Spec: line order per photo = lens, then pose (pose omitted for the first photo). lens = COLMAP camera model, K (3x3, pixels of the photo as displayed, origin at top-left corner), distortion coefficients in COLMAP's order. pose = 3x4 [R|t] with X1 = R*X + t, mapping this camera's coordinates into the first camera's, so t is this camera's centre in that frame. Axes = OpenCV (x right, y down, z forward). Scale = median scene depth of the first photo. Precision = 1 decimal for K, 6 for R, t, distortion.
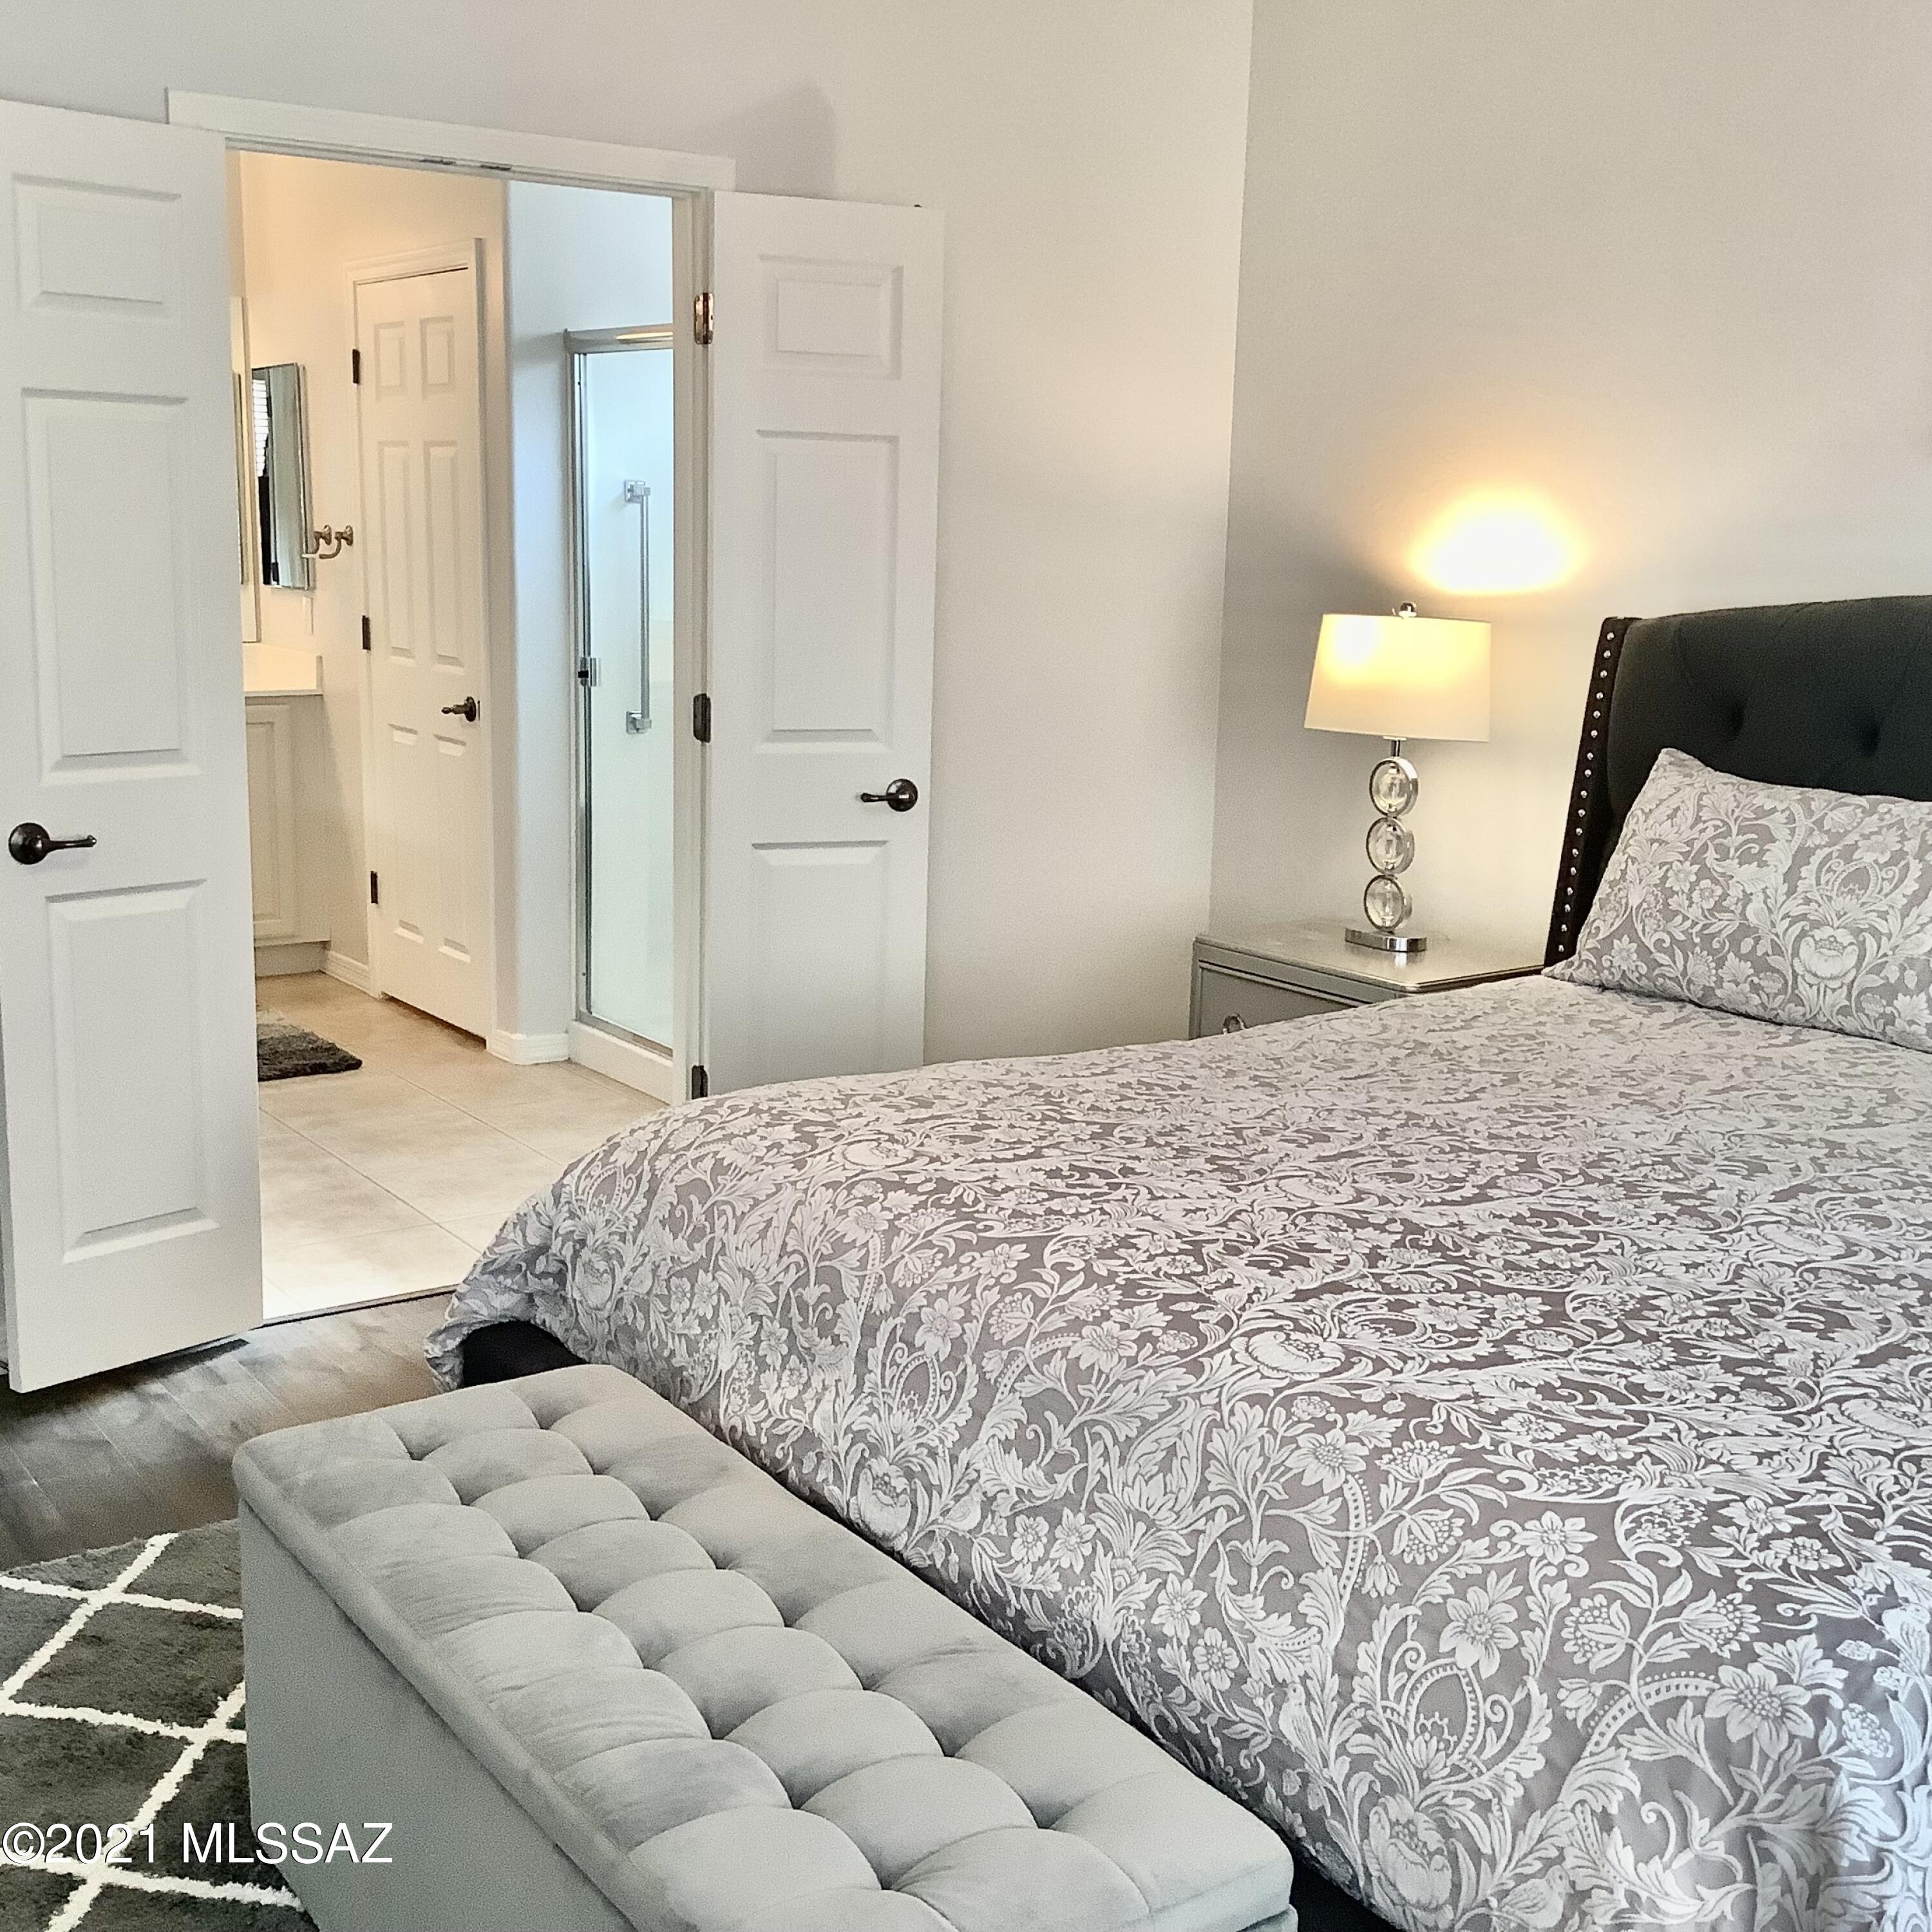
lens RADIAL K [[2307.4, 0, 966.0], [0, 2307.4, 966.0], [0, 0, 1]] dist [0.122573, -0.375761]
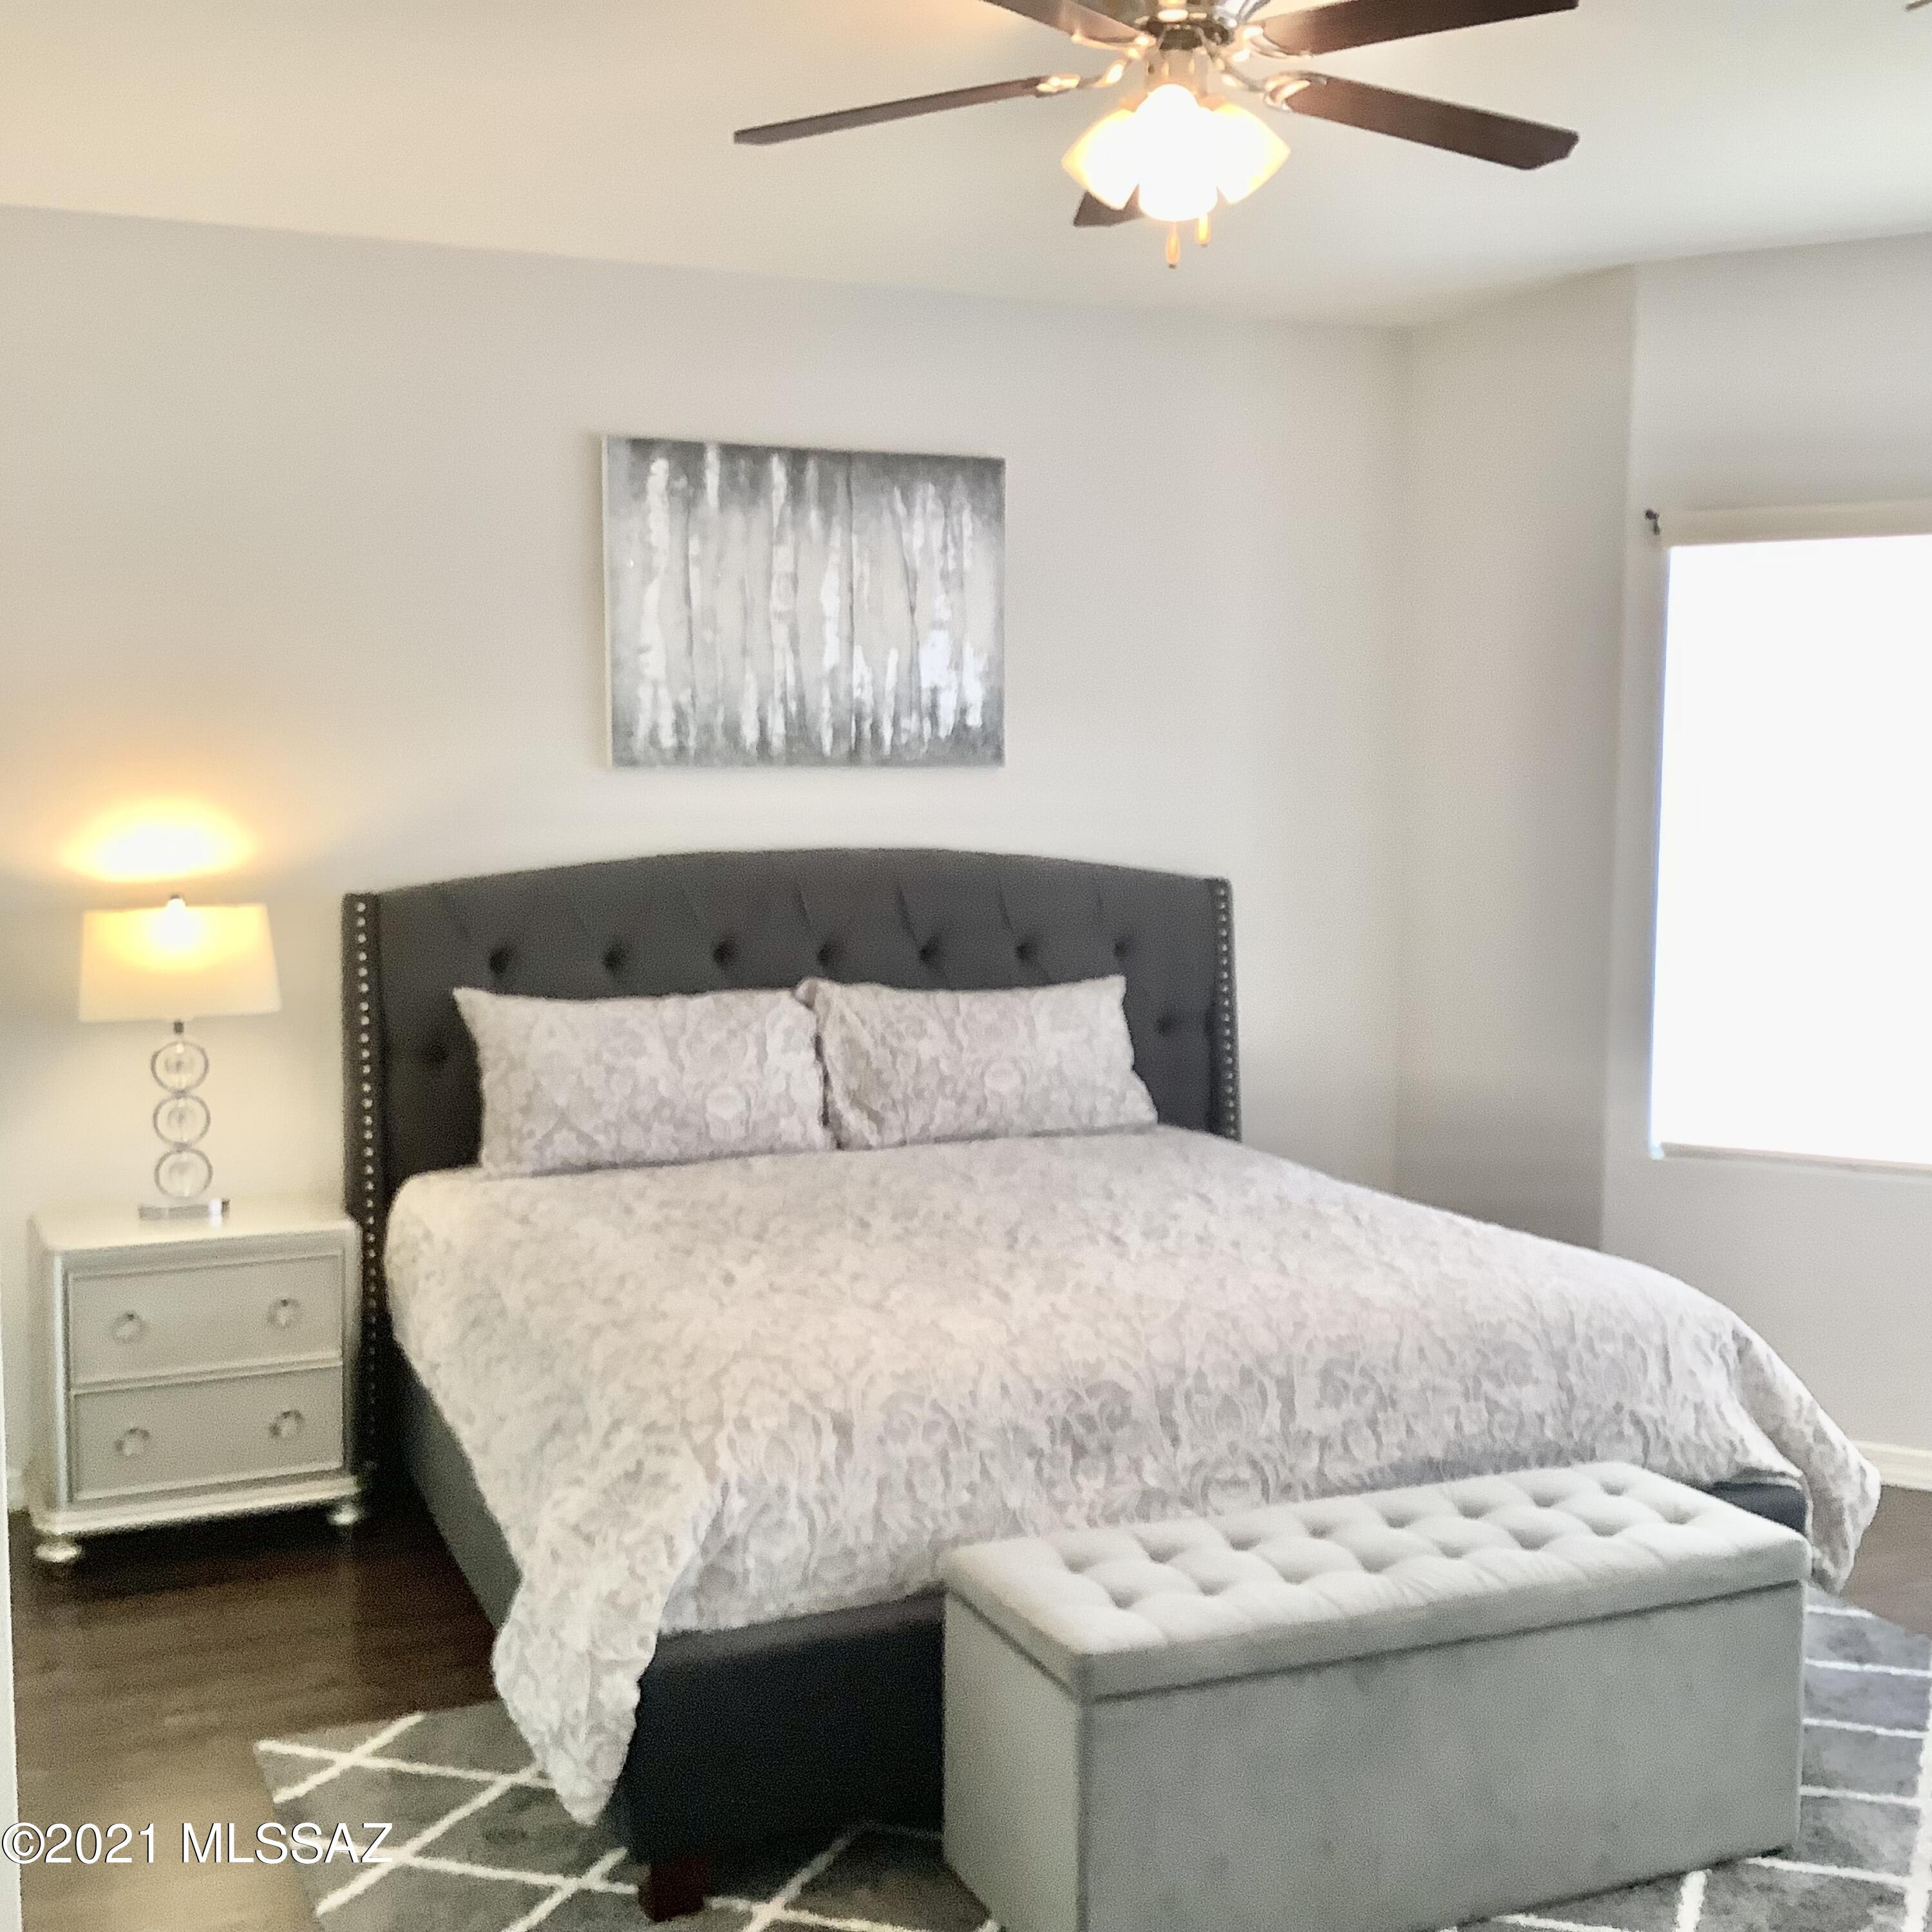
lens RADIAL K [[2307.4, 0, 966.0], [0, 2307.4, 966.0], [0, 0, 1]] dist [0.122573, -0.375761]
pose [[0.201919, -0.105175, 0.973739, -1.615433], [0.190543, 0.979439, 0.066279, -0.254745], [-0.960688, 0.172156, 0.217807, 0.848214]]
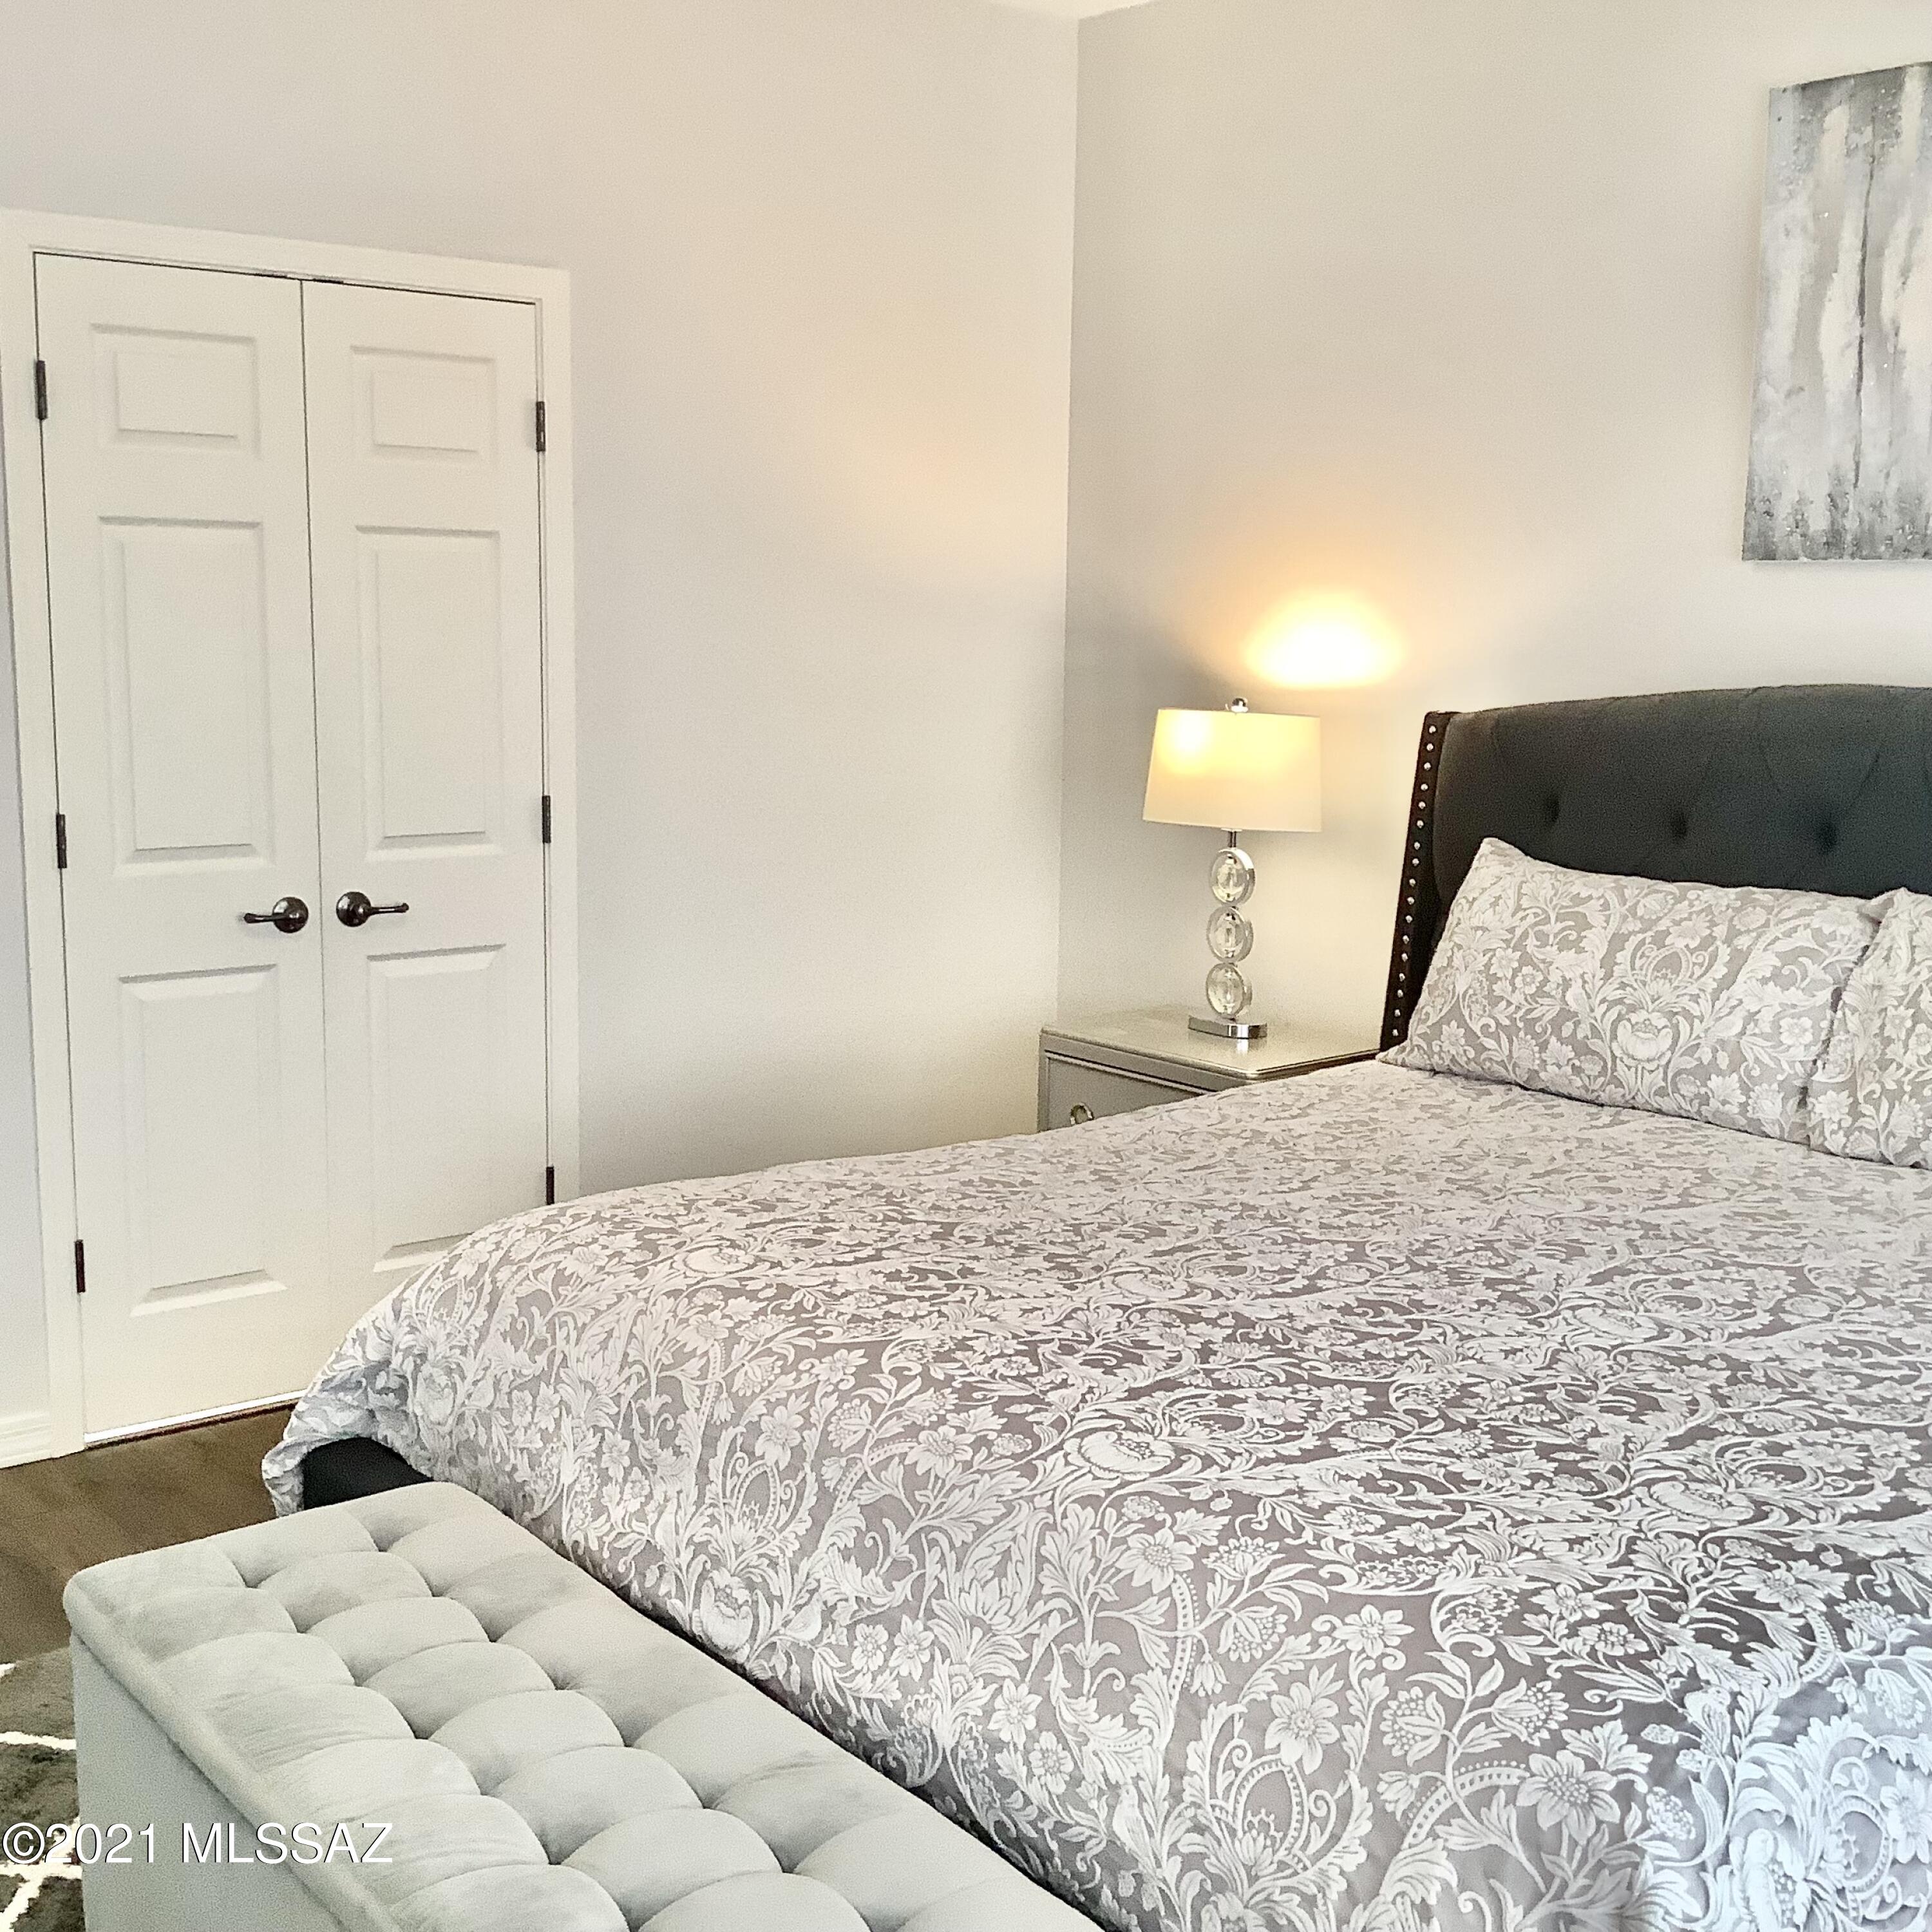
lens RADIAL K [[2299.1, 0, 966.0], [0, 2299.1, 966.0], [0, 0, 1]] dist [0.117069, -0.391030]
pose [[0.997966, -0.019654, 0.060640, 0.014435], [0.021856, 0.999118, -0.035864, -0.010998], [-0.059881, 0.037117, 0.997515, -0.012430]]
